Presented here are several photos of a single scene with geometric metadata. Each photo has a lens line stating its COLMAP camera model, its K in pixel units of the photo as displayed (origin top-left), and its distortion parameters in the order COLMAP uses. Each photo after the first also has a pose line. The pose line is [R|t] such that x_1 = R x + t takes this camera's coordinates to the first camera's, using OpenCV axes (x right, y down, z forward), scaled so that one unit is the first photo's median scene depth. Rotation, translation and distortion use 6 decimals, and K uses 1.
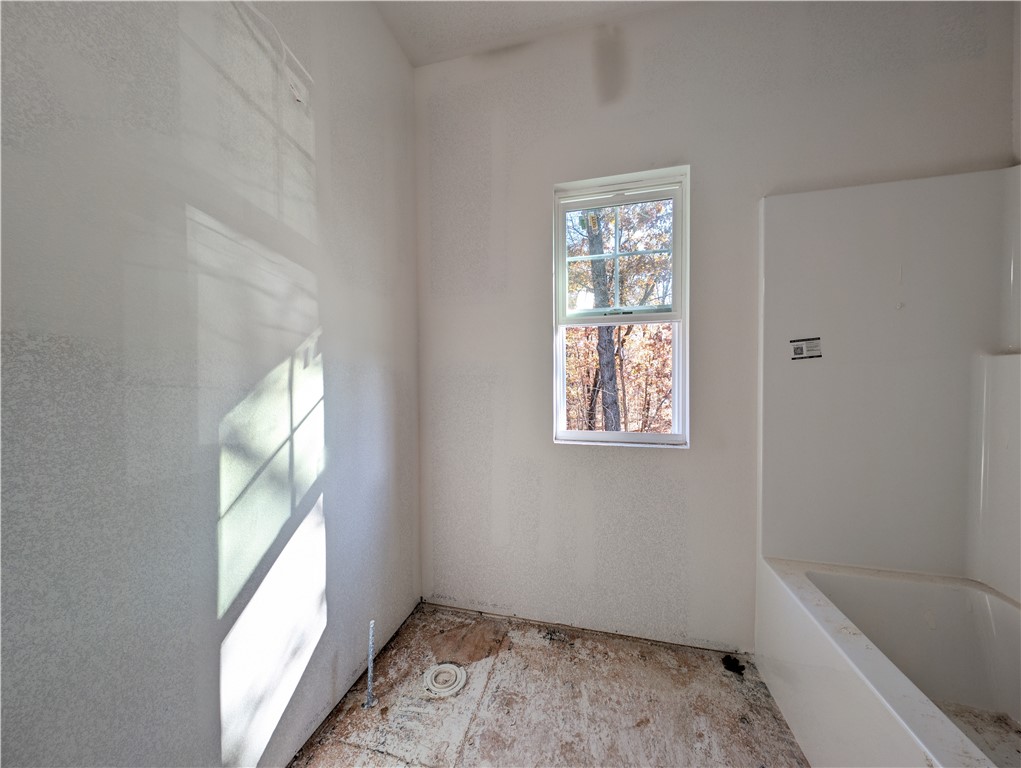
lens RADIAL K [[355.4, 0, 508.9], [0, 355.4, 383.4], [0, 0, 1]] dist [-0.017021, -0.000054]
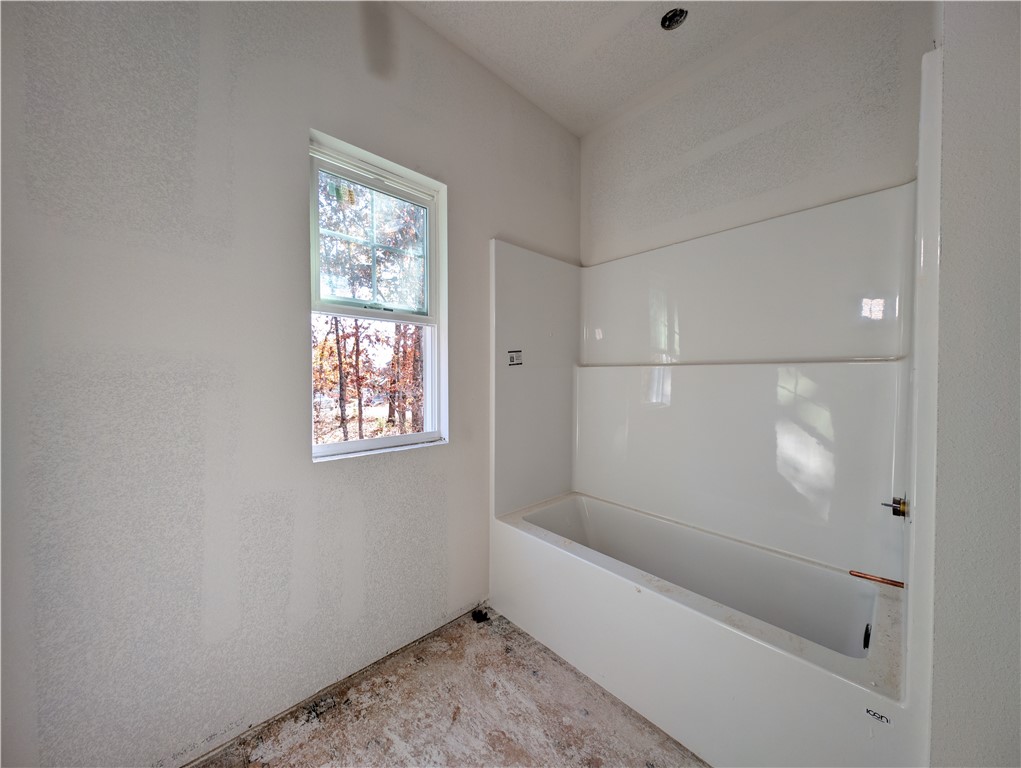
lens RADIAL K [[355.4, 0, 509.5], [0, 355.4, 382.0], [0, 0, 1]] dist [-0.017021, -0.000054]
pose [[0.535076, -0.005203, 0.844788, -0.334585], [0.012071, 0.999926, -0.001487, -0.001717], [-0.844718, 0.010993, 0.535099, 0.255359]]
